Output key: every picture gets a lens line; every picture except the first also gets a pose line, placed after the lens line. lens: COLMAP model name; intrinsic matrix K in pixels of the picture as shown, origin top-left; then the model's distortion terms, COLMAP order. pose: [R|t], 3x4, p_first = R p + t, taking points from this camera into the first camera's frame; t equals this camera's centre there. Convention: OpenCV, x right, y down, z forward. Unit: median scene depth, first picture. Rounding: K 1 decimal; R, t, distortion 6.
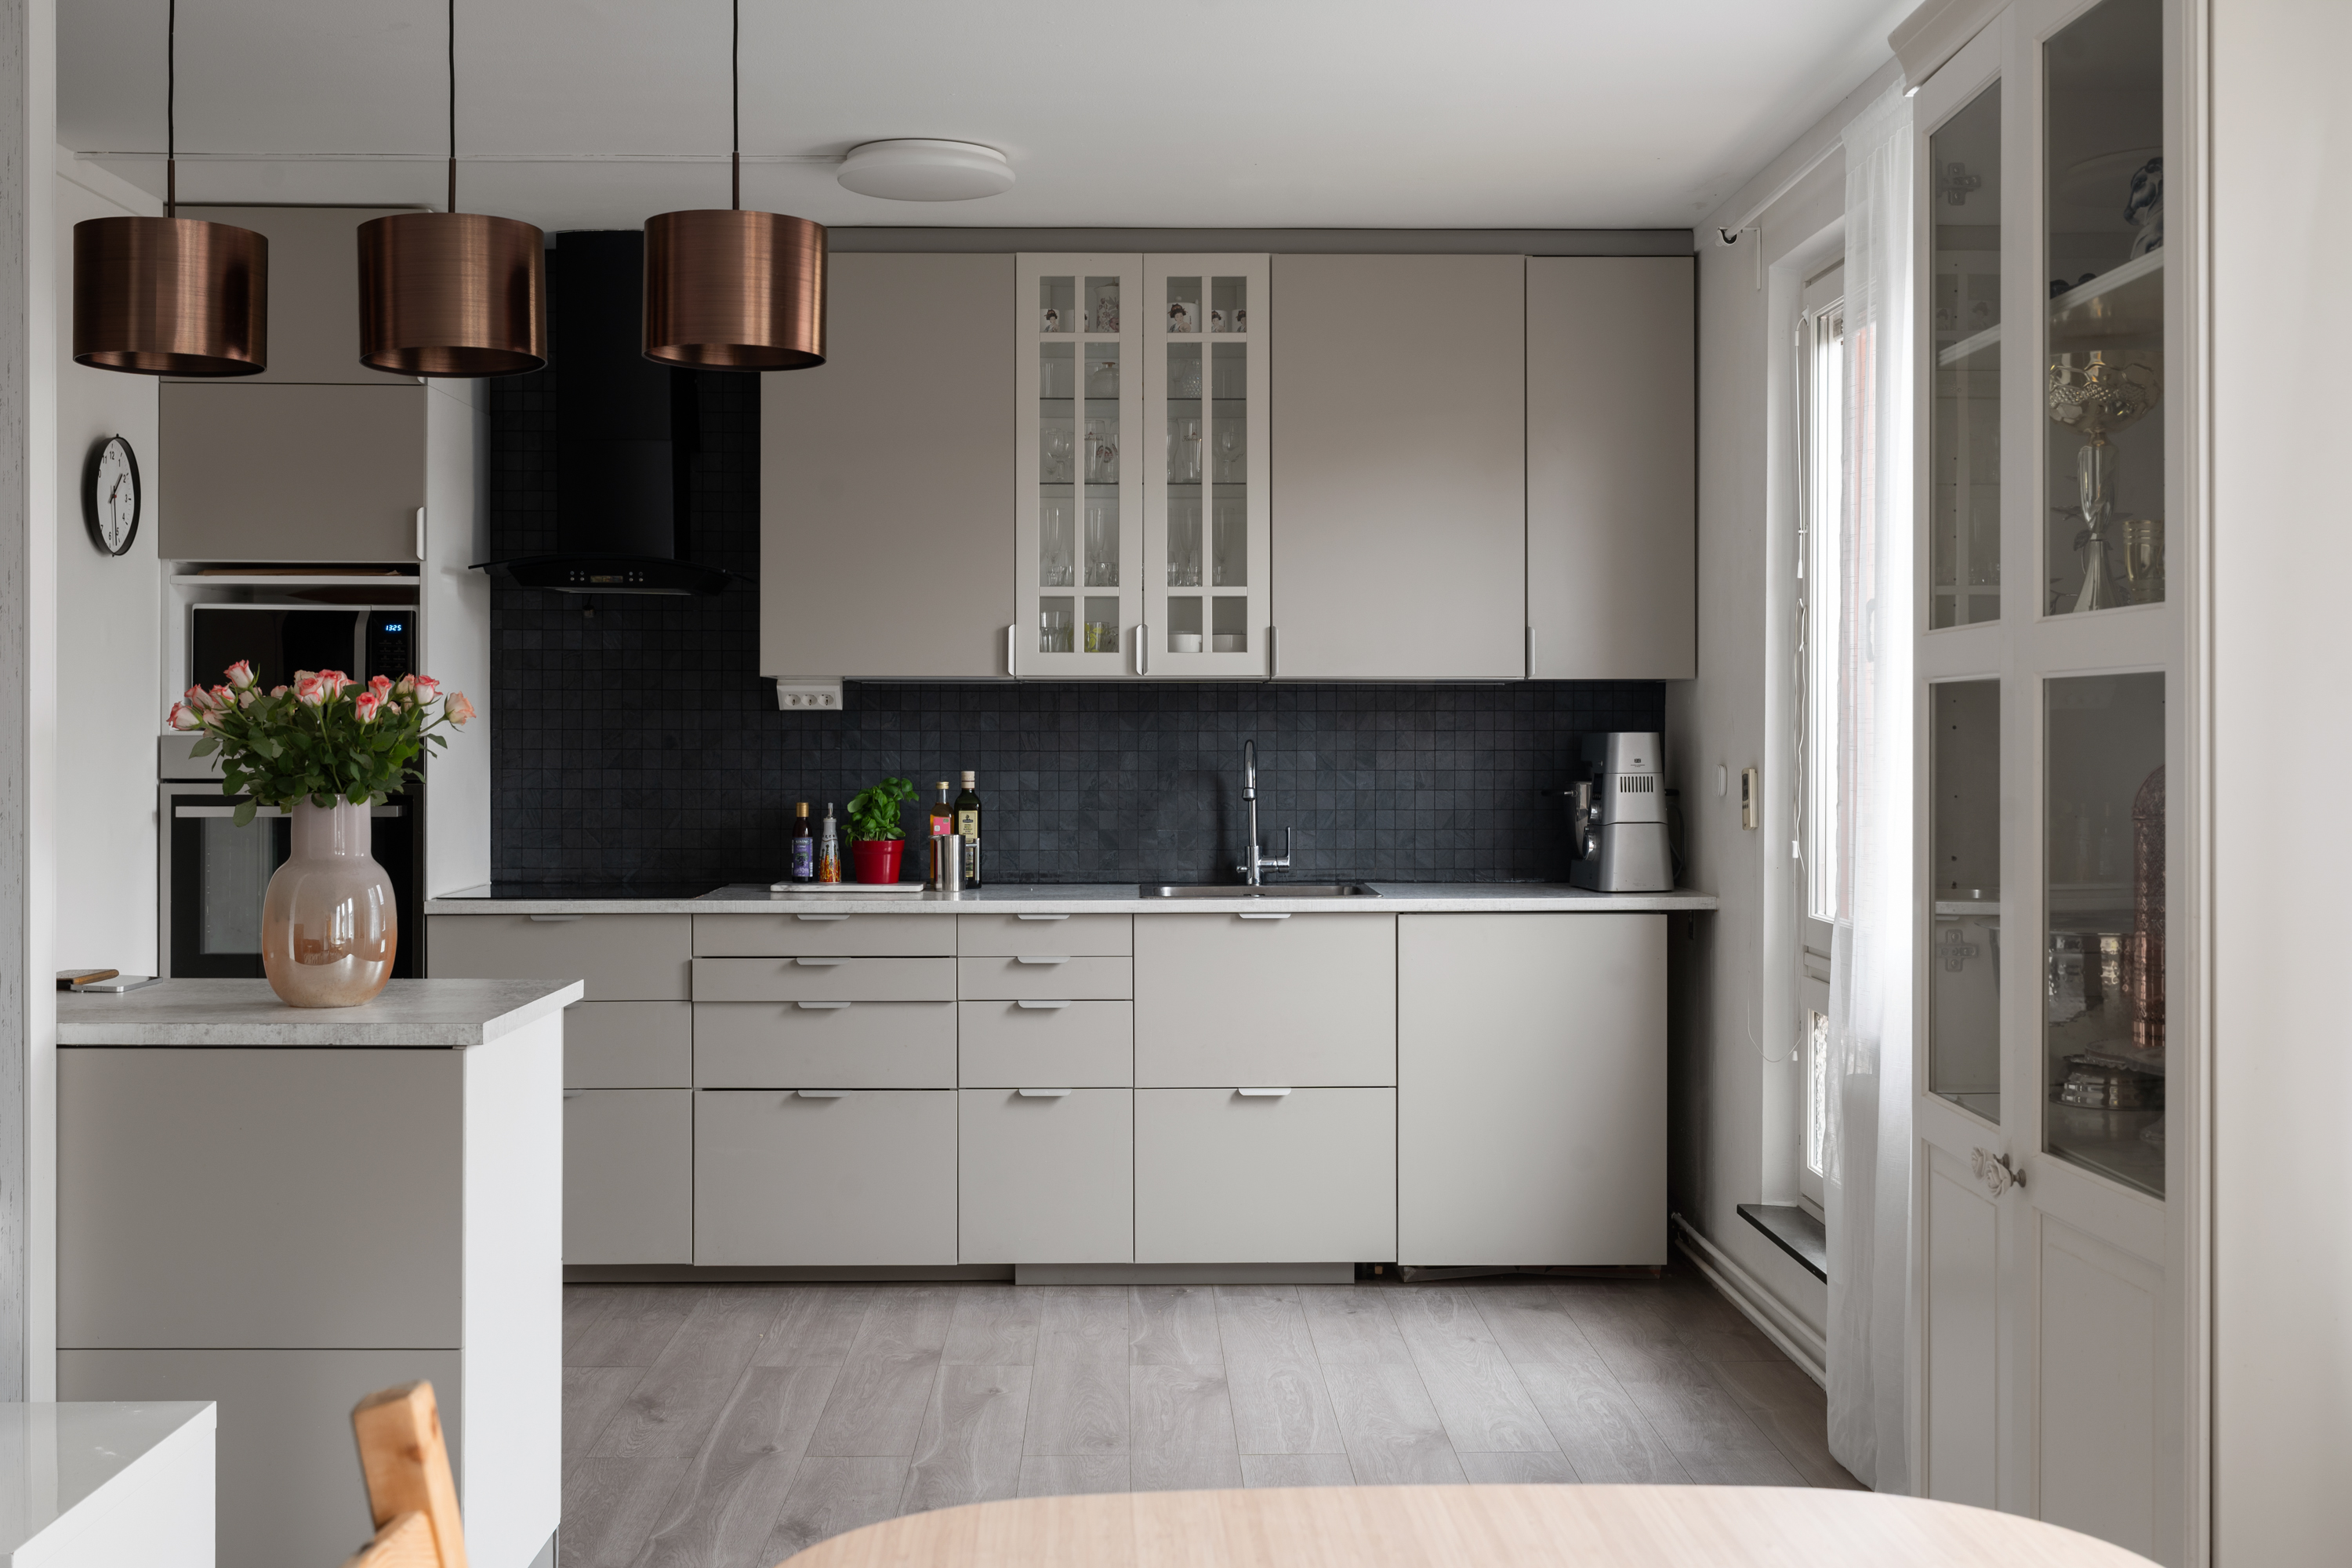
lens RADIAL K [[2656.9, 0, 1150.9], [0, 2656.9, 715.3], [0, 0, 1]] dist [0.008358, 0.000000]
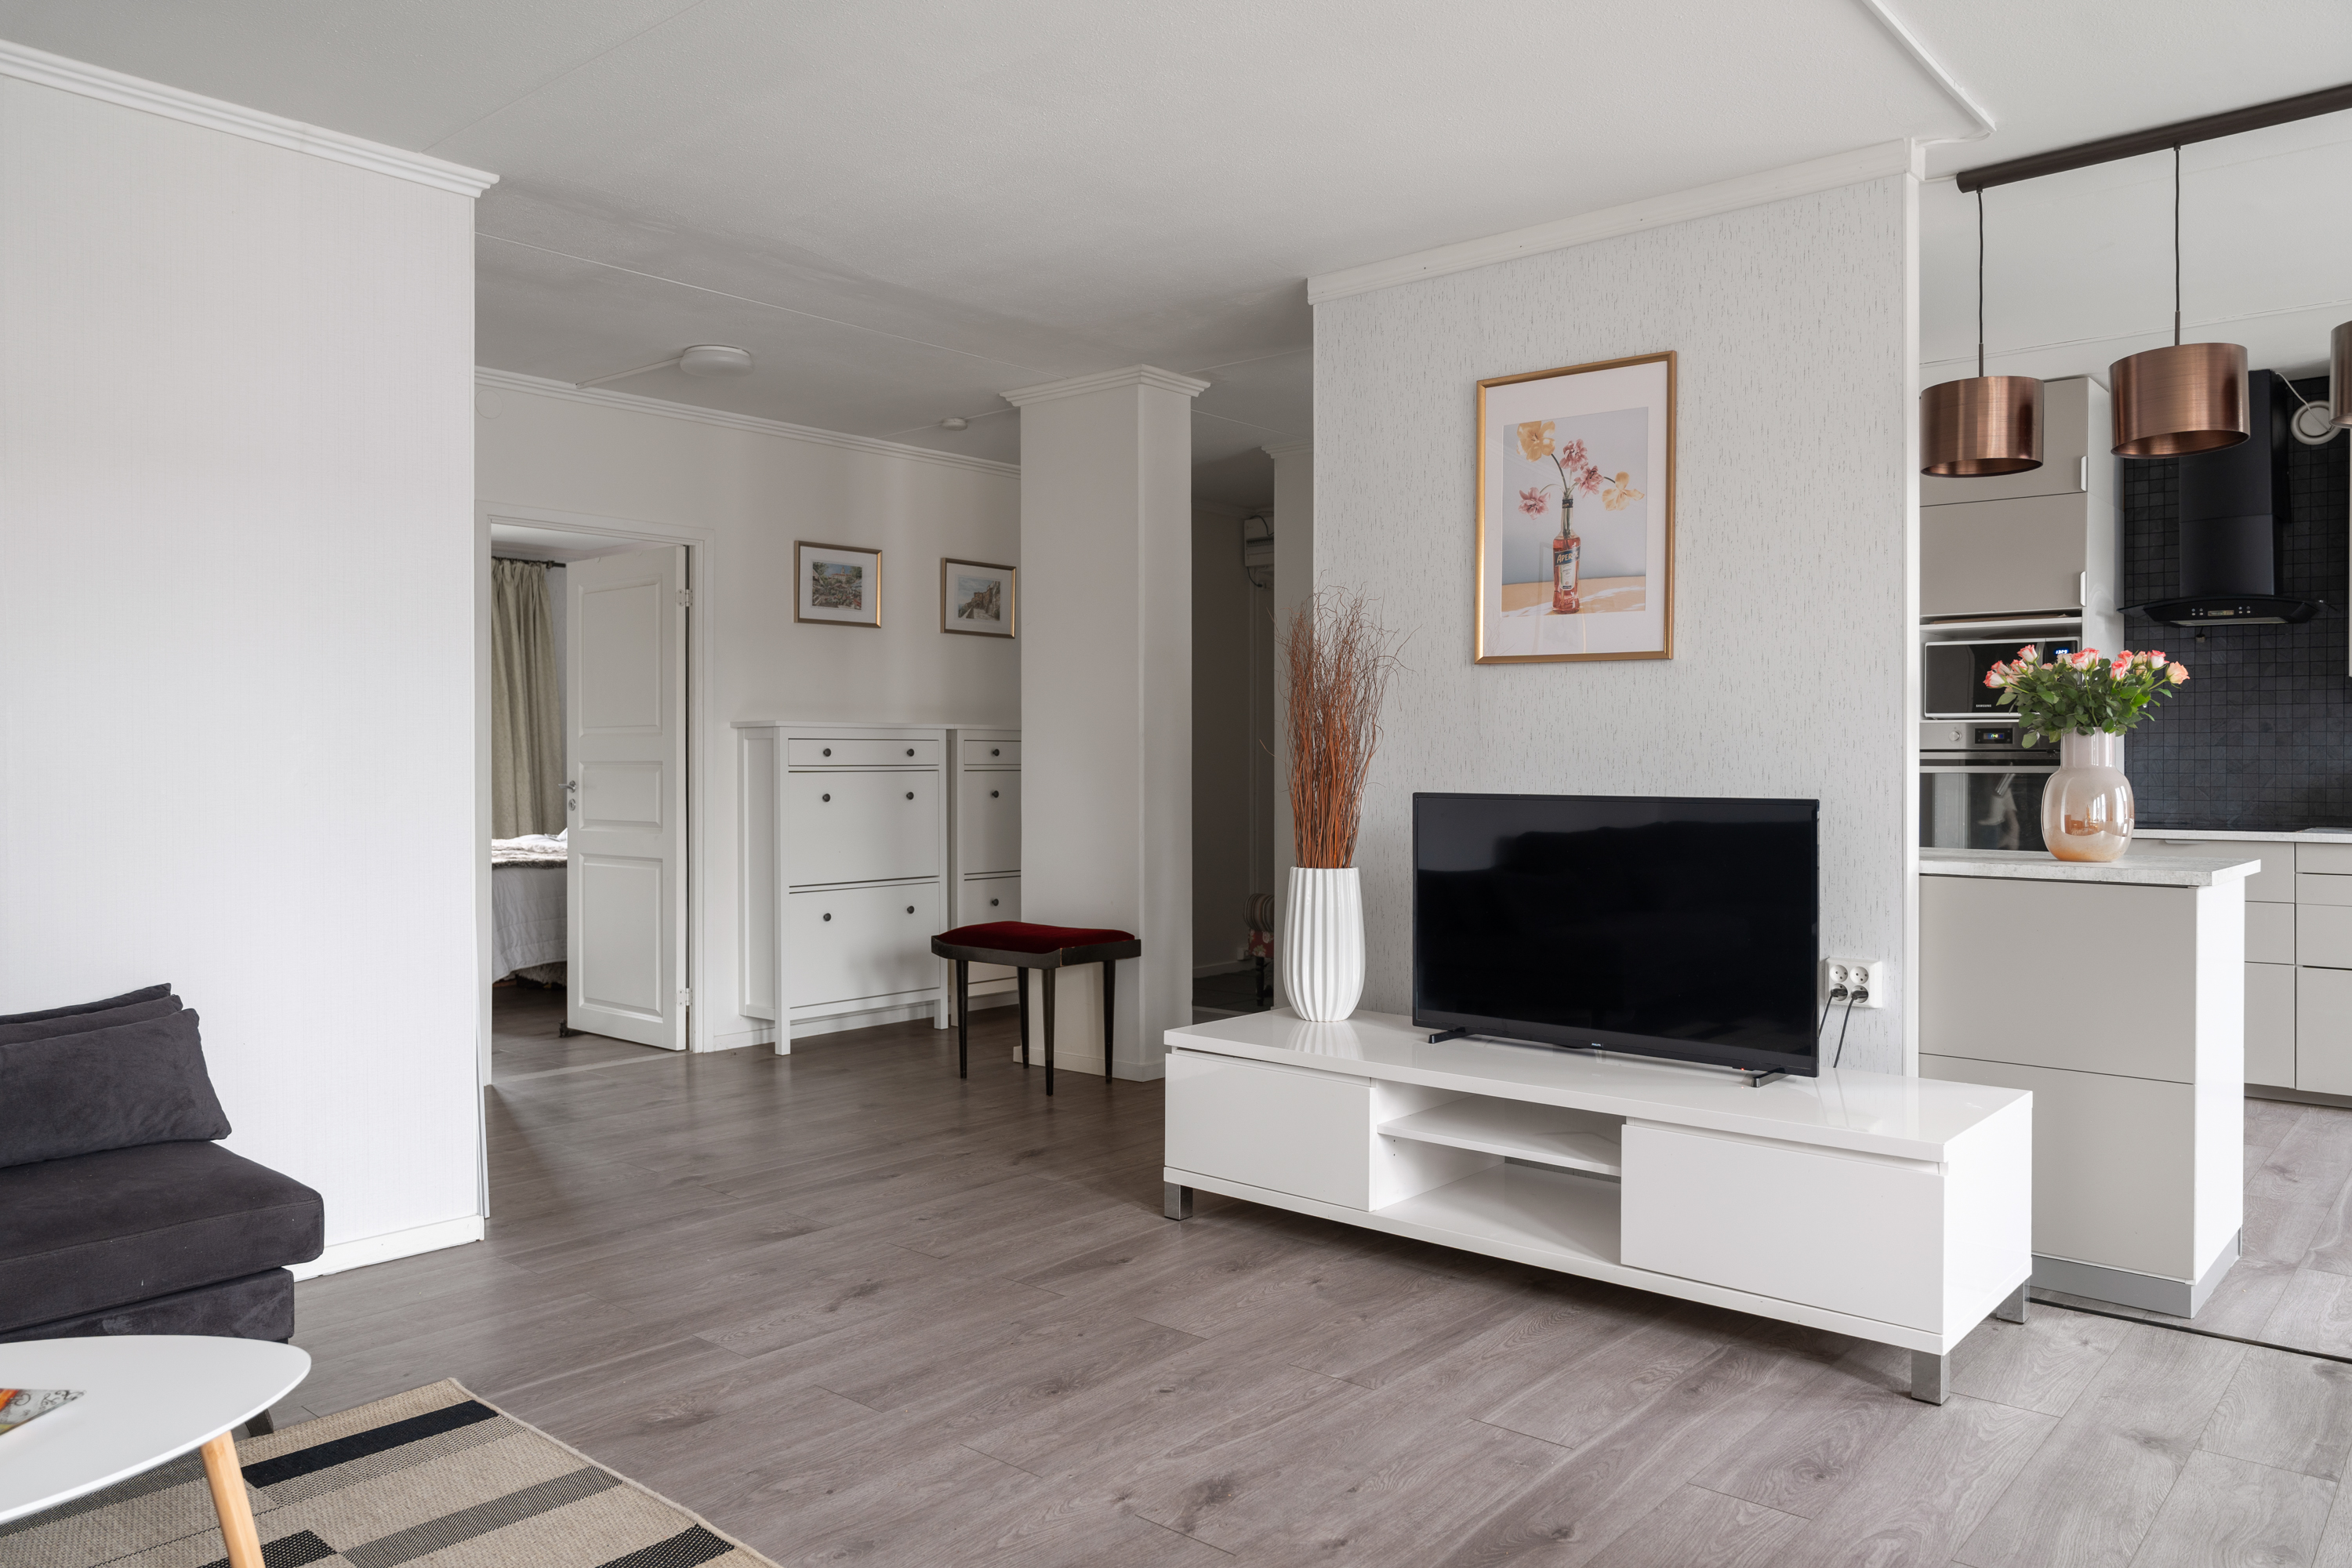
lens RADIAL K [[1639.0, 0, 1182.5], [0, 1639.0, 774.8], [0, 0, 1]] dist [-0.002665, 0.008909]
pose [[0.754959, 0.003138, -0.655764, -0.045925], [0.003181, 0.999959, 0.008447, 0.028633], [0.655764, -0.008463, 0.754918, -0.052927]]
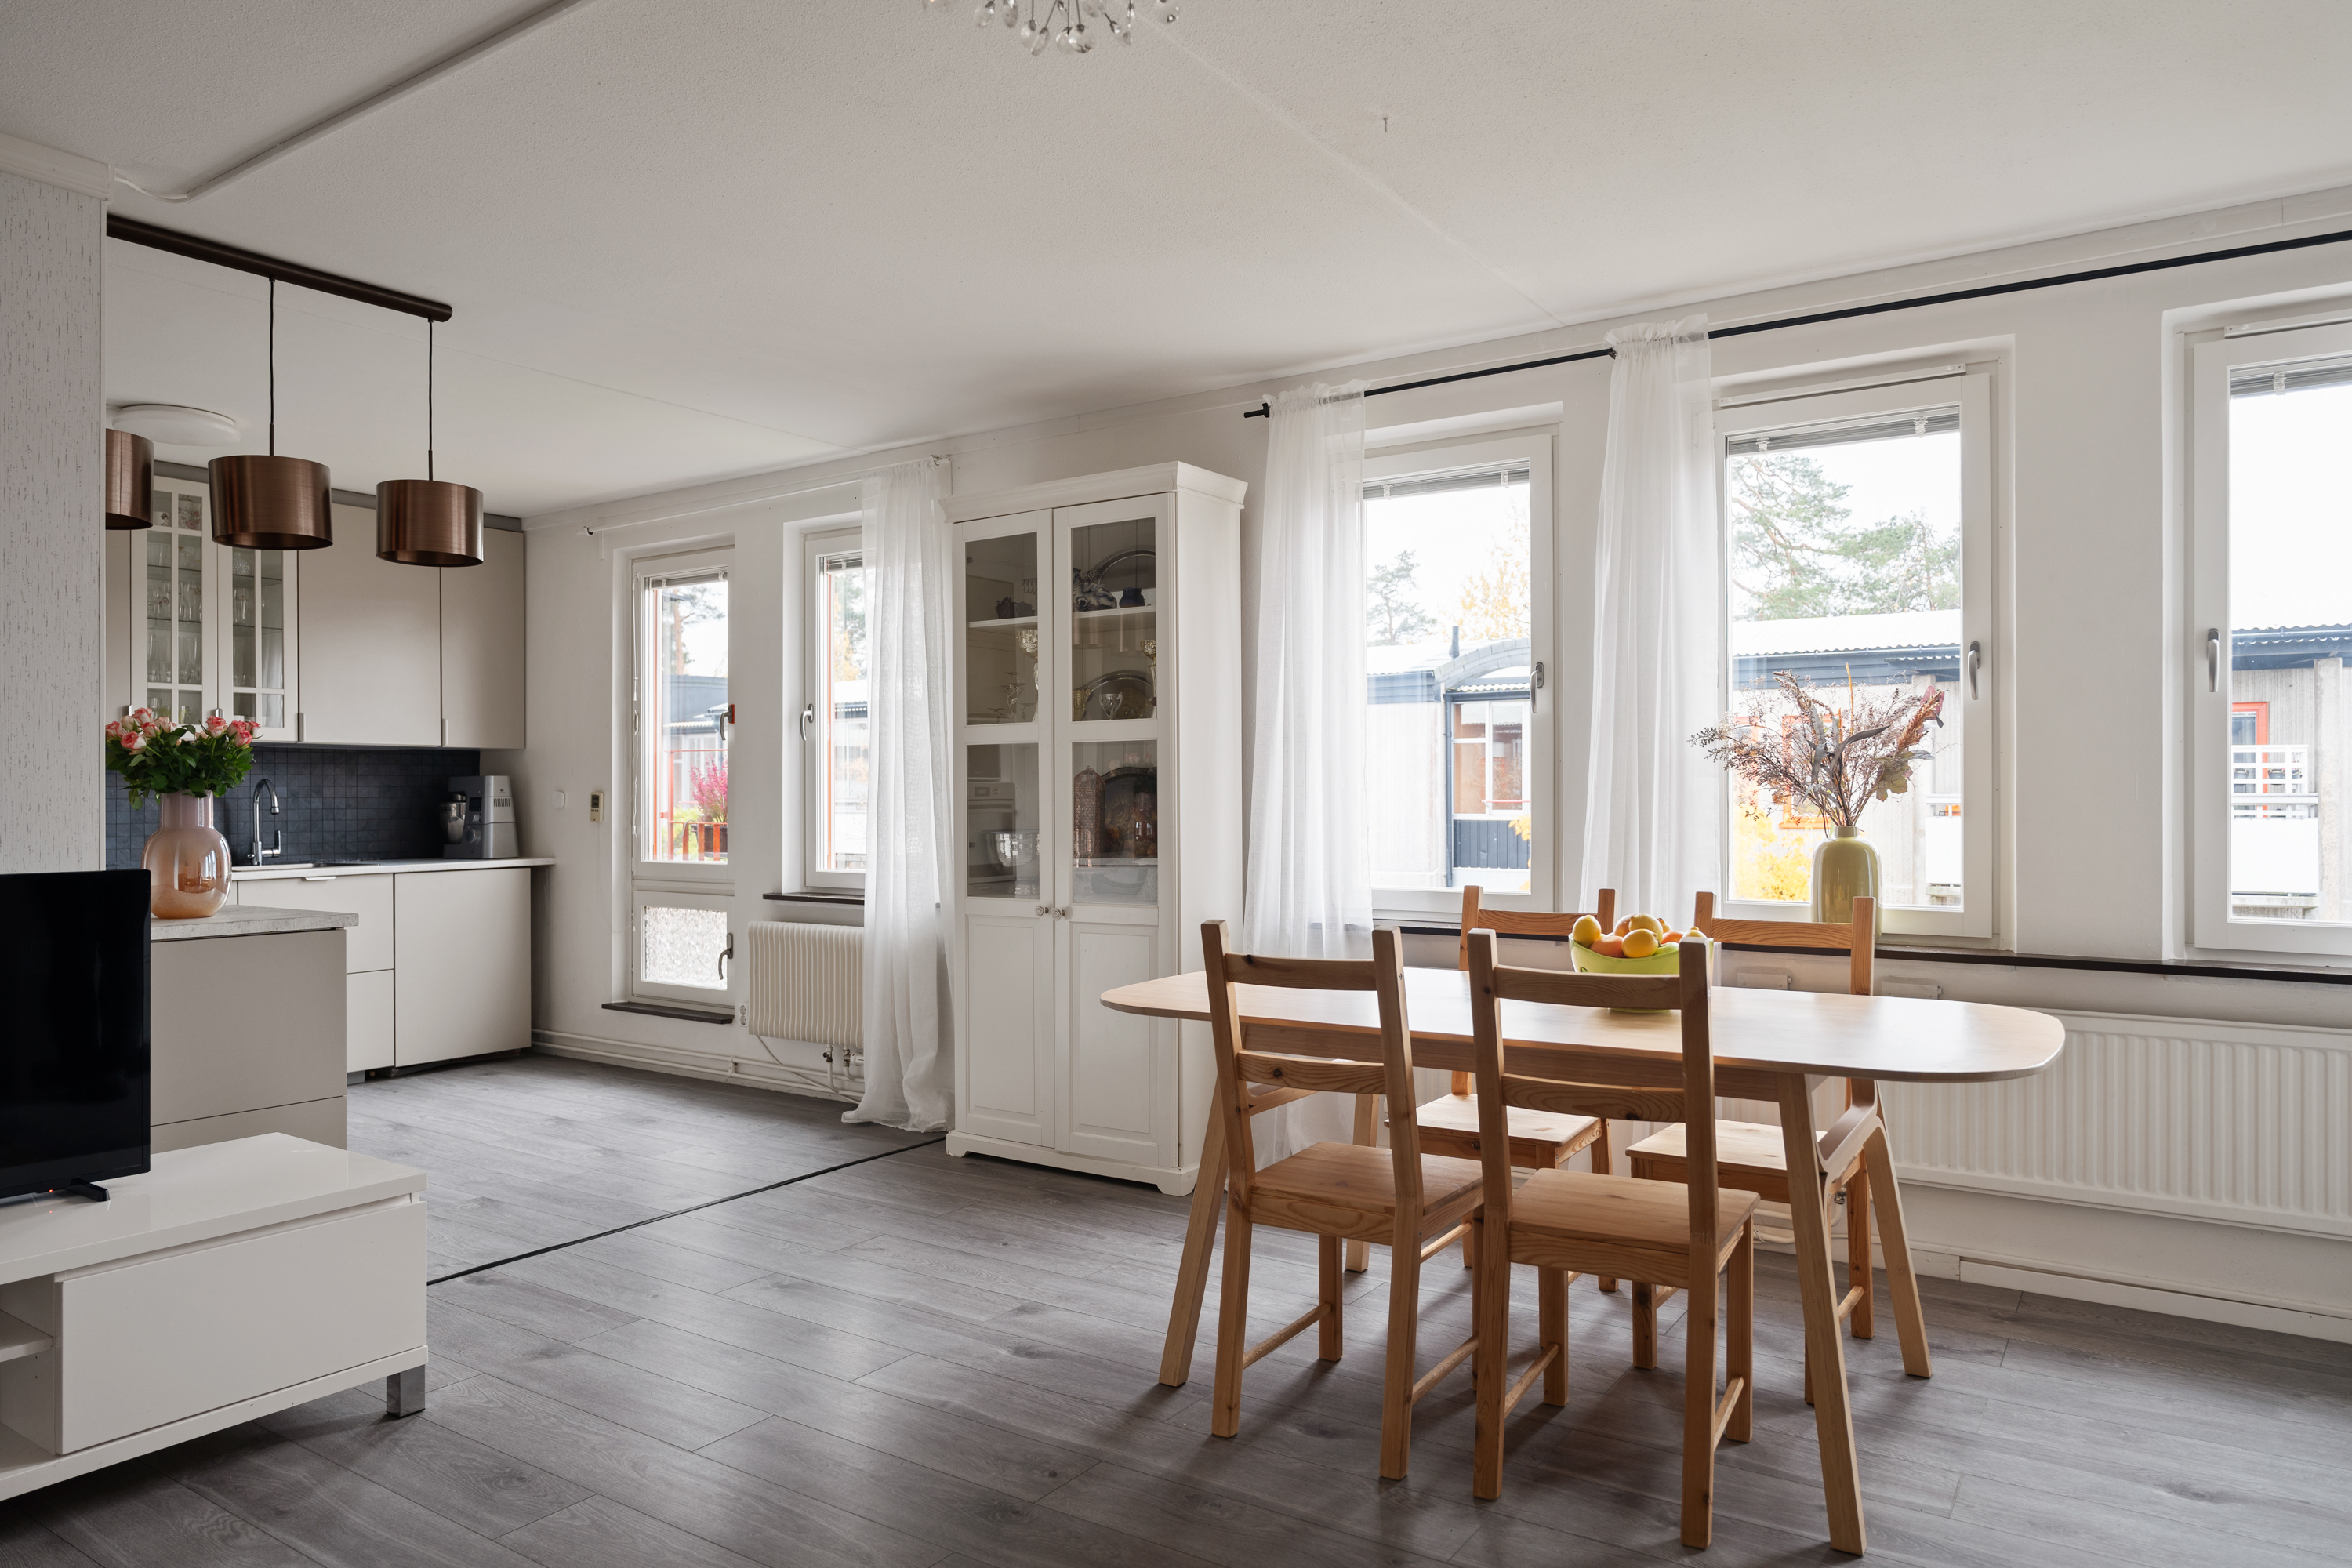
lens RADIAL K [[1502.0, 0, 1170.4], [0, 1502.0, 790.2], [0, 0, 1]] dist [-0.016721, 0.009684]
pose [[0.571388, 0.001859, 0.820678, -0.435517], [-0.000357, 0.999998, -0.002017, 0.019064], [-0.820680, 0.000860, 0.571387, -0.021606]]
